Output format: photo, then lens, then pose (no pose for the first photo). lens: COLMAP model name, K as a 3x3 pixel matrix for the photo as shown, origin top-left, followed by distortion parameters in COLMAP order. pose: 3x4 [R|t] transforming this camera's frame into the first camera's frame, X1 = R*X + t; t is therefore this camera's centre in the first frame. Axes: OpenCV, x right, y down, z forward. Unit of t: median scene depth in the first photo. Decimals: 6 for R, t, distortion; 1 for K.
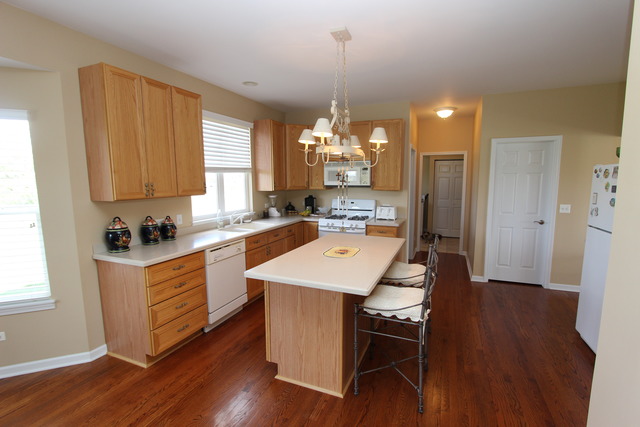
lens RADIAL K [[294.4, 0, 325.6], [0, 294.4, 214.1], [0, 0, 1]] dist [-0.012956, -0.000213]
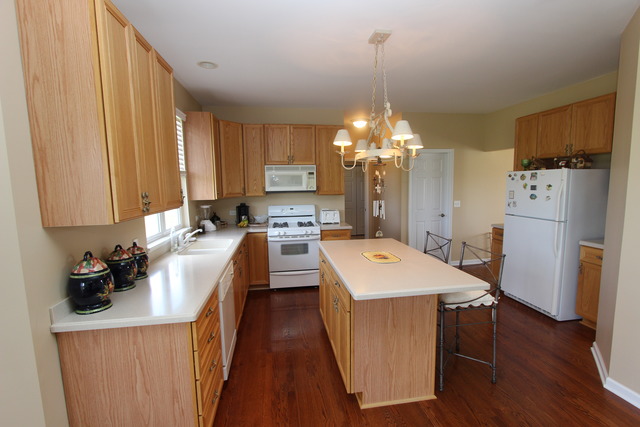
lens RADIAL K [[294.4, 0, 321.7], [0, 294.4, 214.4], [0, 0, 1]] dist [-0.012956, -0.000213]
pose [[0.853187, -0.065584, 0.517466, -0.610848], [0.074580, 0.997209, 0.003420, -0.031970], [-0.516247, 0.035675, 0.855697, 0.253977]]
